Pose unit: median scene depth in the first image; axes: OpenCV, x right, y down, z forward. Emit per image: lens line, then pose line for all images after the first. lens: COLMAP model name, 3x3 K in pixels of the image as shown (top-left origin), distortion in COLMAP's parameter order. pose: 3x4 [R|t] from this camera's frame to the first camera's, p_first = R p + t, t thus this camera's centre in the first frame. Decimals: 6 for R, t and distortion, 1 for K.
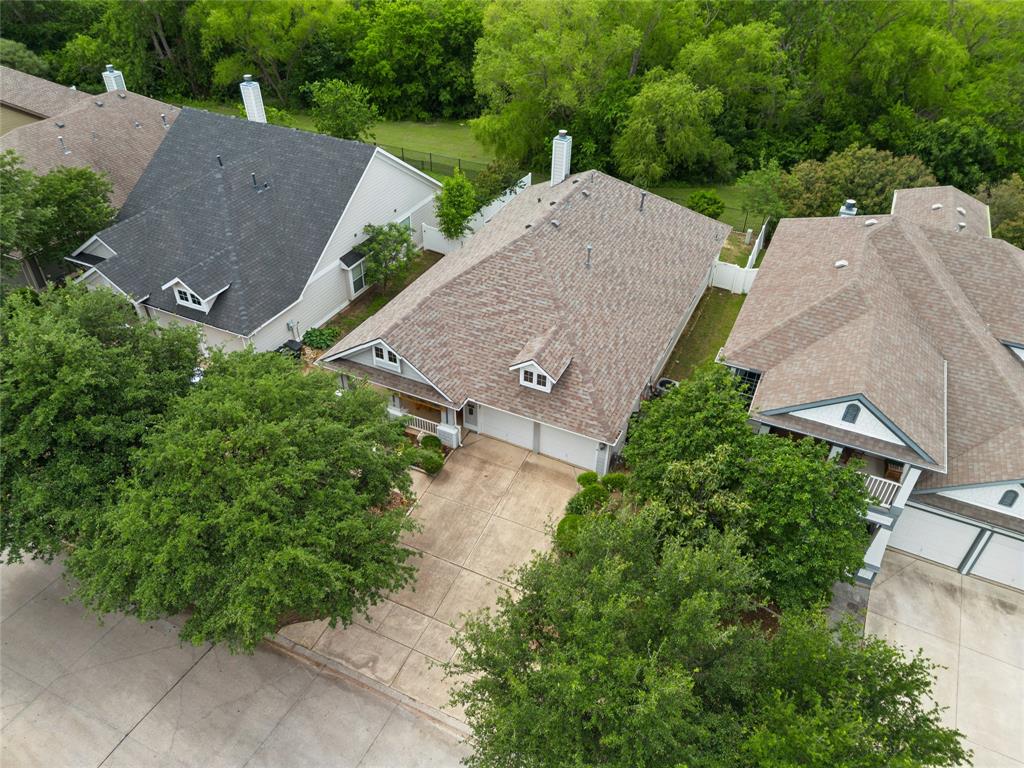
lens RADIAL K [[721.5, 0, 512.0], [0, 721.5, 384.0], [0, 0, 1]] dist [0.050198, -0.041812]
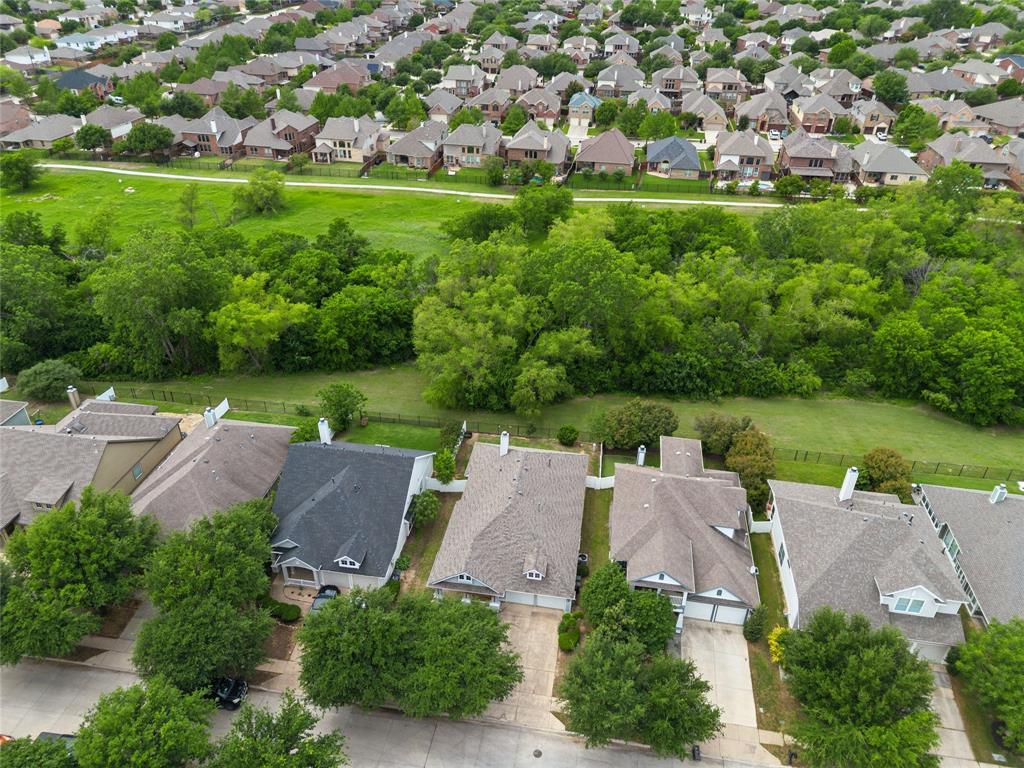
lens RADIAL K [[721.5, 0, 512.0], [0, 721.5, 384.0], [0, 0, 1]] dist [0.050198, -0.041812]
pose [[0.959715, -0.151083, 0.236898, -0.575314], [0.171597, 0.982791, -0.068388, -0.542072], [-0.222489, 0.106284, 0.969124, -1.501413]]
